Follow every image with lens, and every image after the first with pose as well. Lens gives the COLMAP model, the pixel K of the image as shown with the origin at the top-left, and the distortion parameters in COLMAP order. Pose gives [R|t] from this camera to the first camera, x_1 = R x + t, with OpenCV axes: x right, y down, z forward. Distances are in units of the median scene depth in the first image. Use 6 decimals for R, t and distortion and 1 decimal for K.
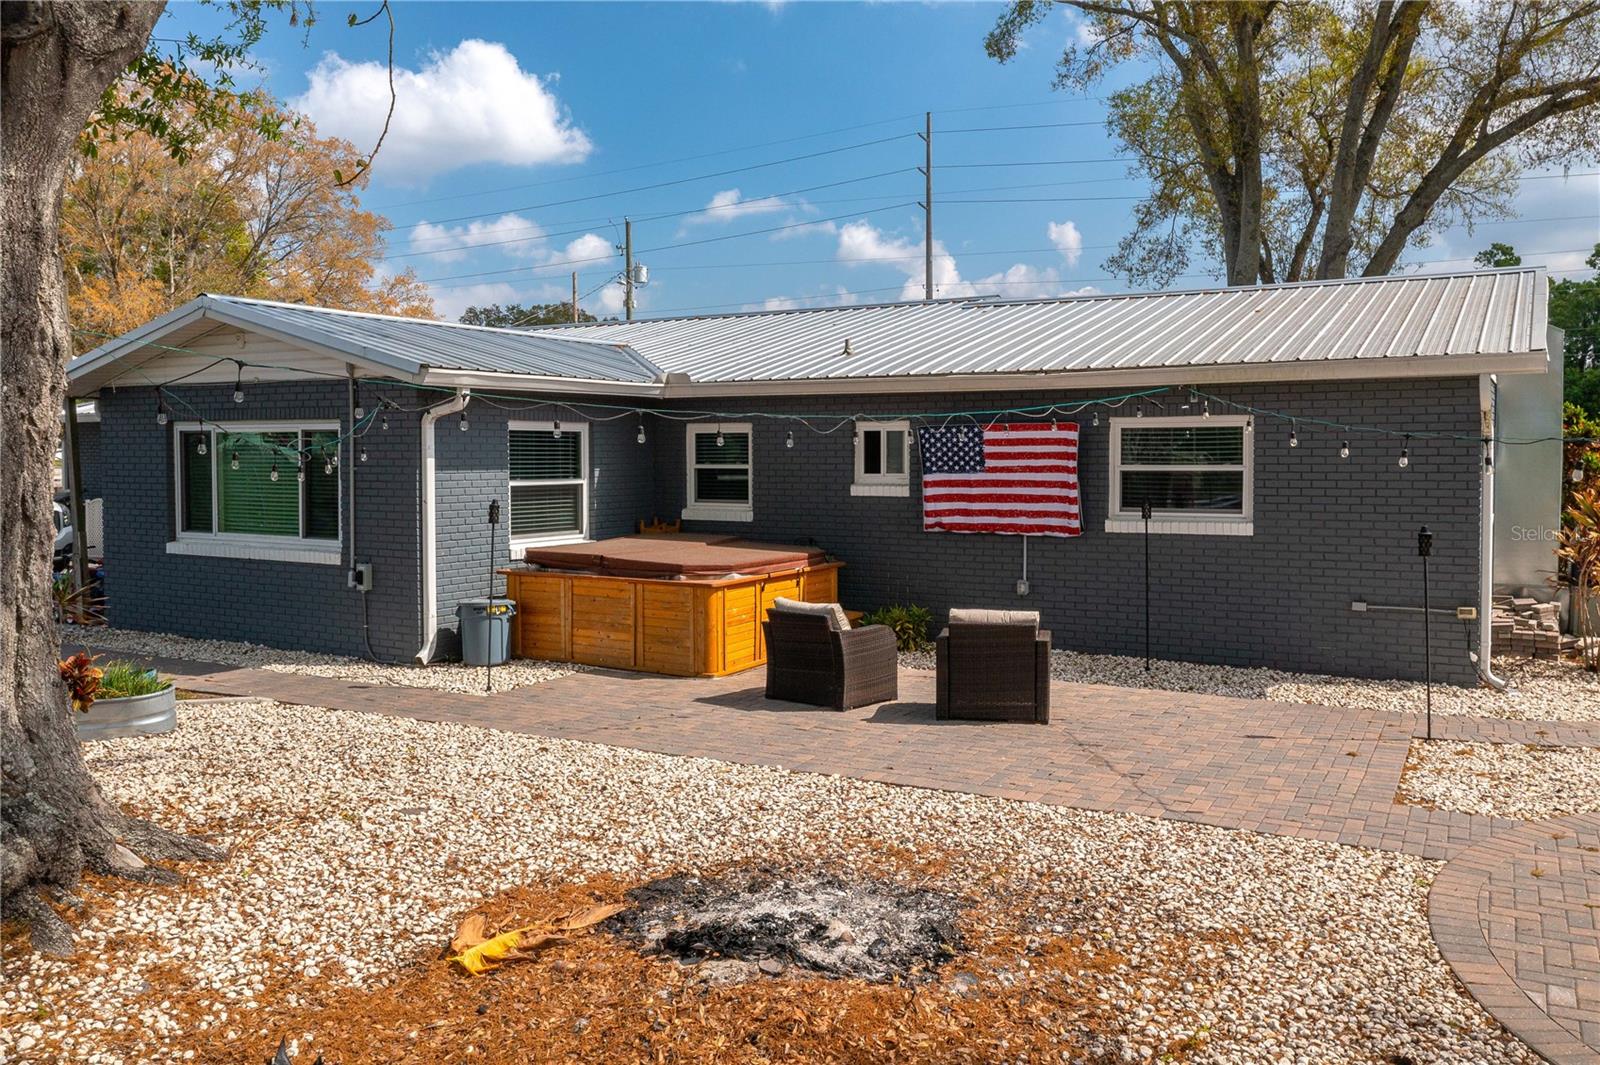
lens RADIAL K [[1267.9, 0, 800.4], [0, 1267.9, 464.9], [0, 0, 1]] dist [-0.004941, -0.019058]
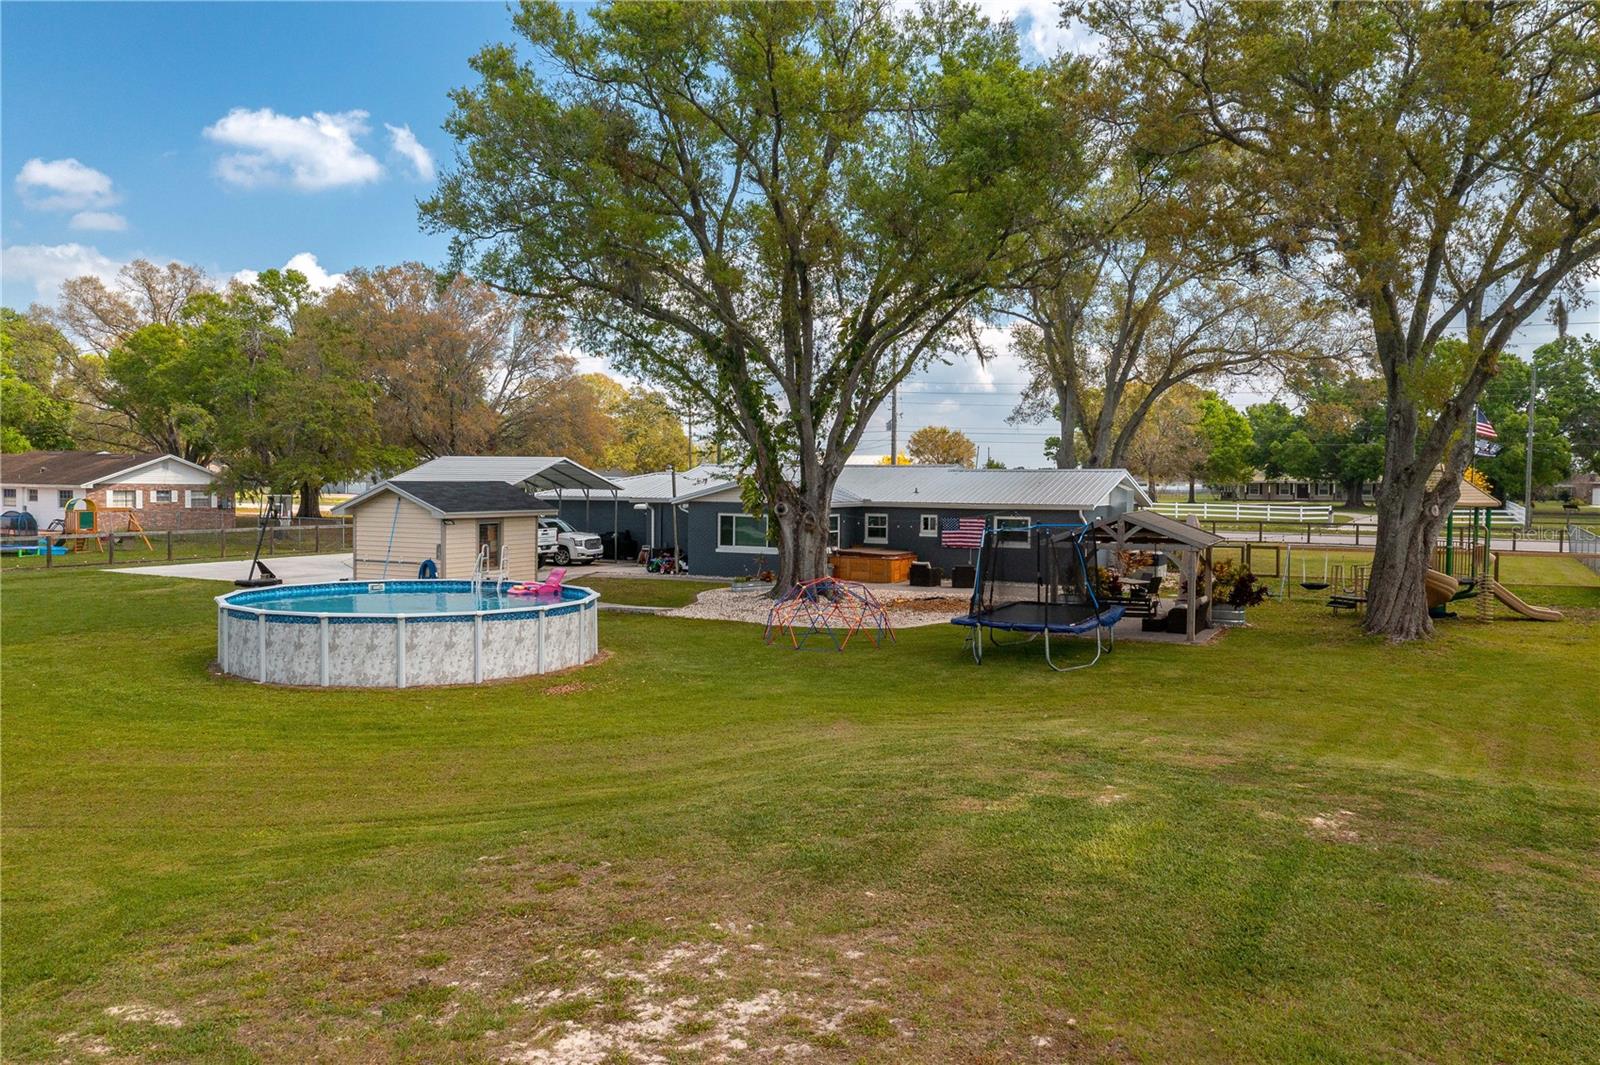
lens RADIAL K [[1252.1, 0, 792.2], [0, 1252.1, 535.3], [0, 0, 1]] dist [-0.007055, -0.003308]
pose [[0.999025, 0.008956, 0.043226, -0.453606], [-0.010363, 0.999420, 0.032451, -0.085184], [-0.042910, -0.032867, 0.998538, -2.377454]]
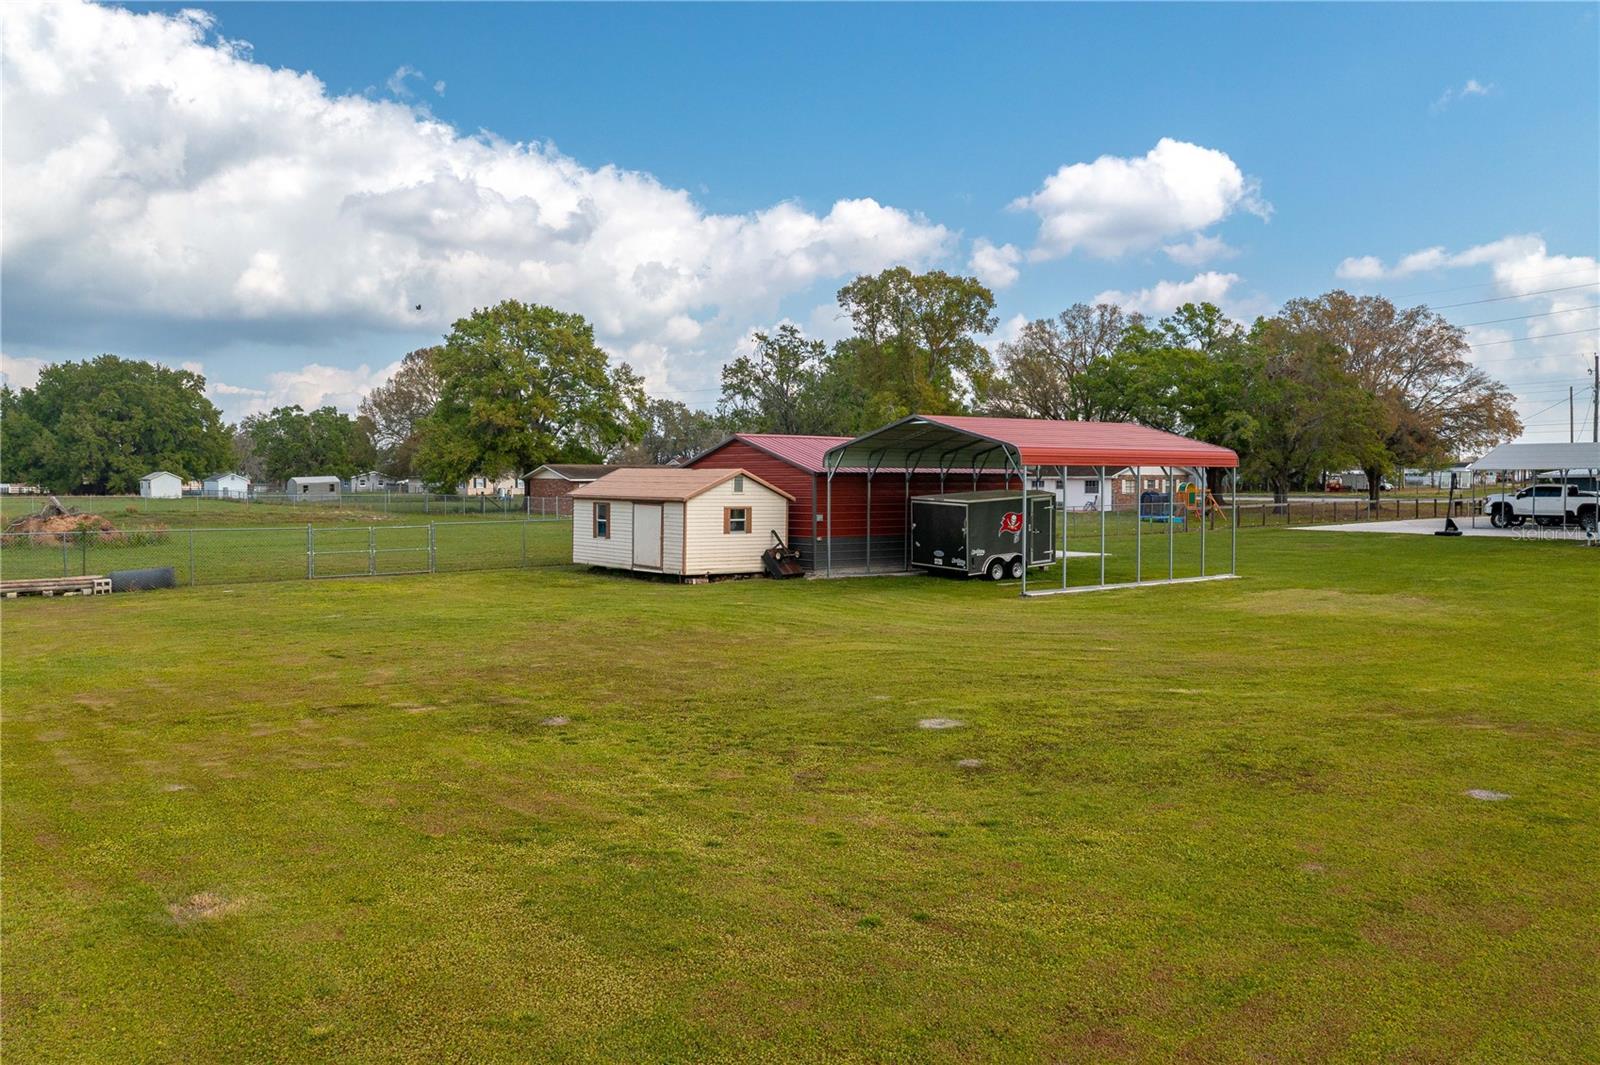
lens RADIAL K [[1252.1, 0, 792.2], [0, 1252.1, 535.3], [0, 0, 1]] dist [-0.007055, -0.003308]
pose [[0.925552, 0.008666, -0.378521, -2.110096], [0.004259, 0.999437, 0.033293, -0.005149], [0.378596, -0.032426, 0.924994, -4.201728]]
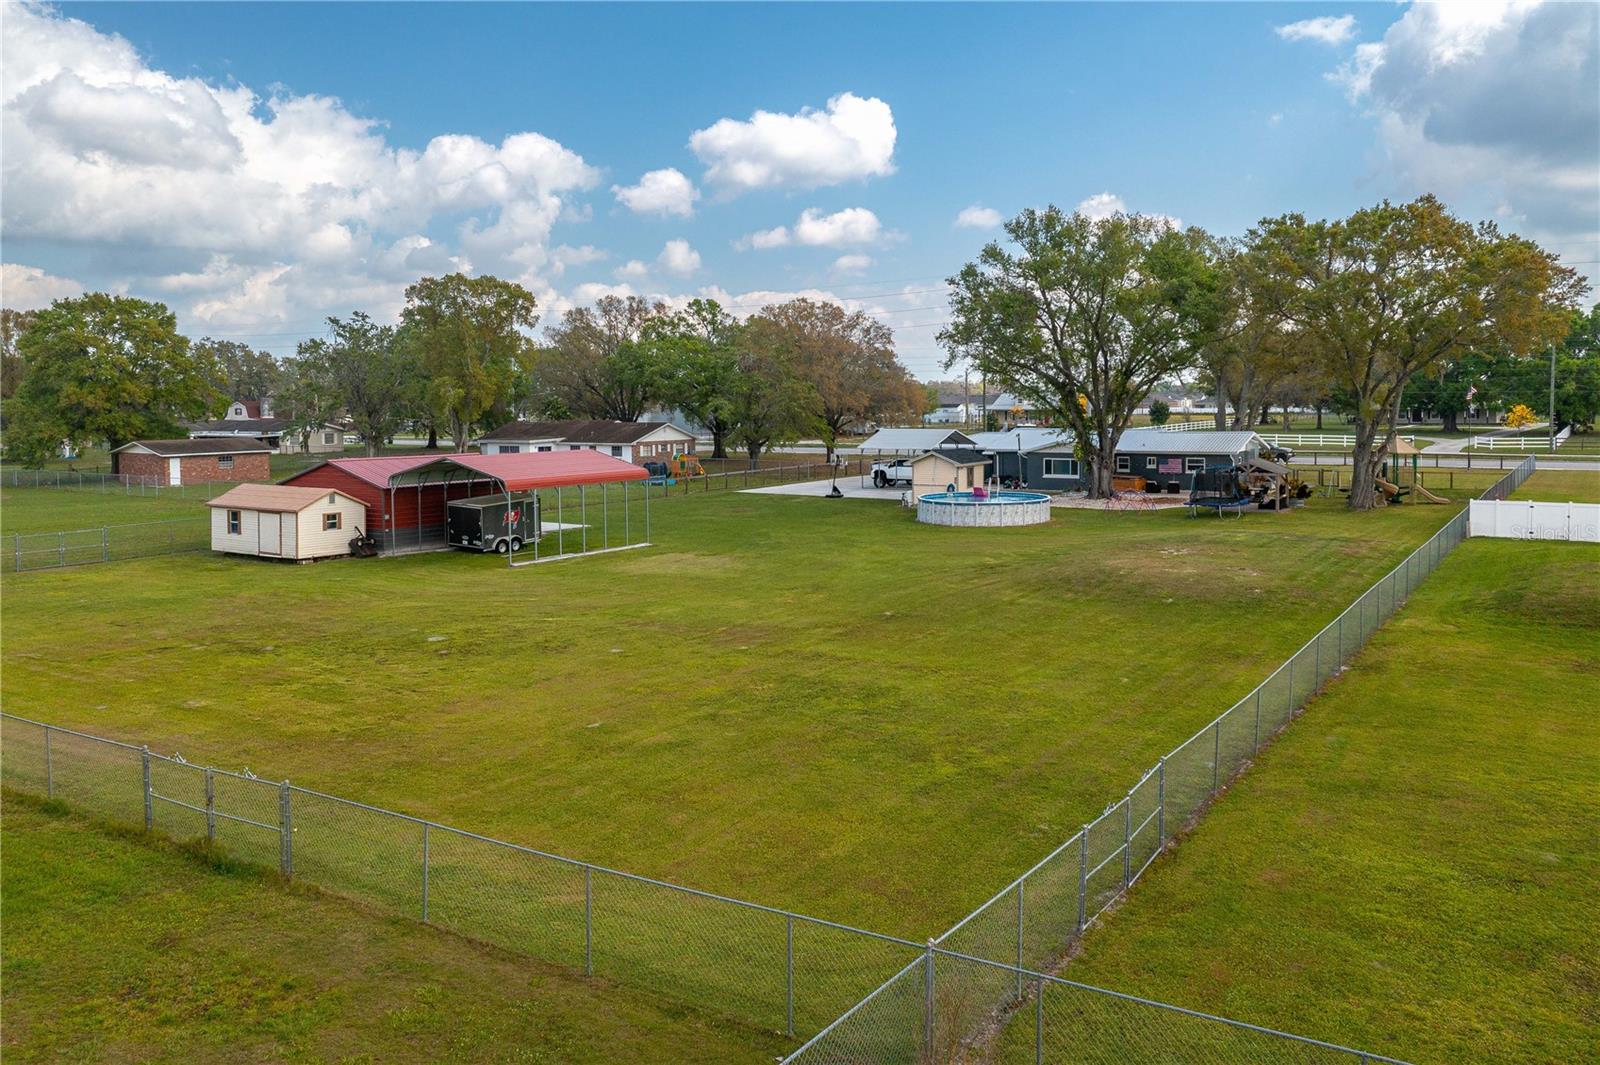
lens RADIAL K [[1267.9, 0, 800.4], [0, 1267.9, 464.9], [0, 0, 1]] dist [-0.004941, -0.019058]
pose [[0.998420, -0.007527, -0.055682, -1.438134], [0.009873, 0.999070, 0.041981, -0.296990], [0.055314, -0.042464, 0.997566, -5.879131]]
